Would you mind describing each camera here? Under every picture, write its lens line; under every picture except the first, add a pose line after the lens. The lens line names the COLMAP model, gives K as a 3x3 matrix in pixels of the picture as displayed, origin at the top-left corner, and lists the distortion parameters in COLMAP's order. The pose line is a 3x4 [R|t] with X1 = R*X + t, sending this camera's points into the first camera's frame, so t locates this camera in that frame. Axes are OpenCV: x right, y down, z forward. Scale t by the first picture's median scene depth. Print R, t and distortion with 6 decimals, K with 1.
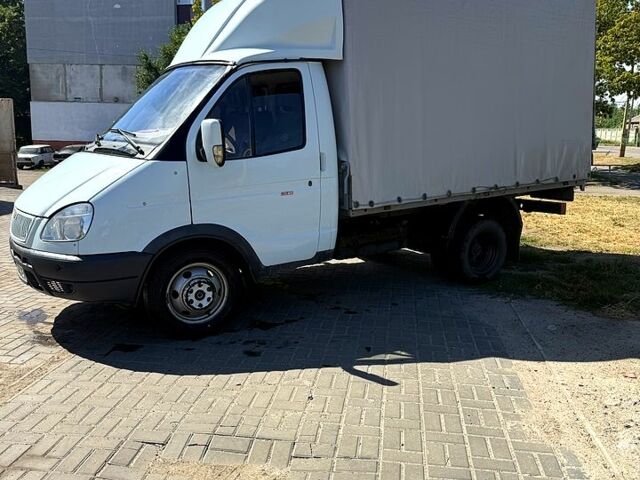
lens RADIAL K [[607.2, 0, 320.0], [0, 607.2, 240.0], [0, 0, 1]] dist [0.150763, -0.282347]
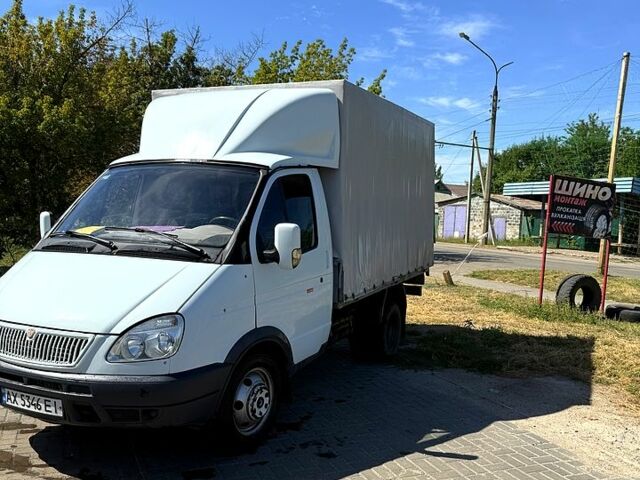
lens RADIAL K [[607.2, 0, 320.0], [0, 607.2, 240.0], [0, 0, 1]] dist [0.150763, -0.282347]
pose [[0.848496, 0.000160, 0.529201, -0.627374], [0.065021, 0.992392, -0.104551, -0.056034], [-0.525191, 0.123120, 0.842030, 0.110806]]
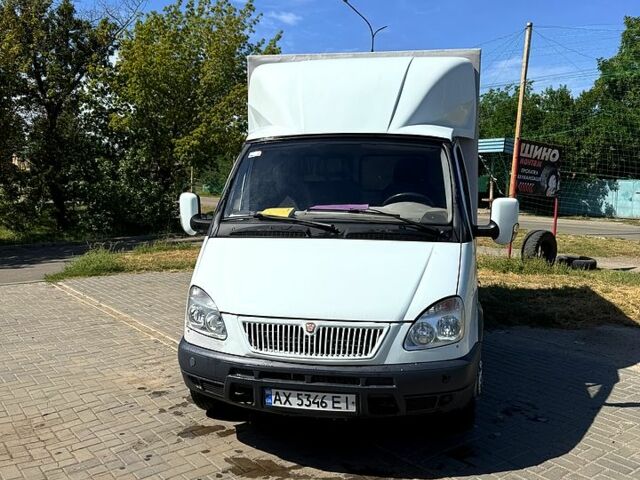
lens RADIAL K [[607.2, 0, 320.0], [0, 607.2, 240.0], [0, 0, 1]] dist [0.150763, -0.282347]
pose [[0.685293, -0.073973, 0.724500, -1.061315], [0.126808, 0.991751, -0.018686, -0.138178], [-0.717142, 0.104678, 0.689021, 0.491517]]
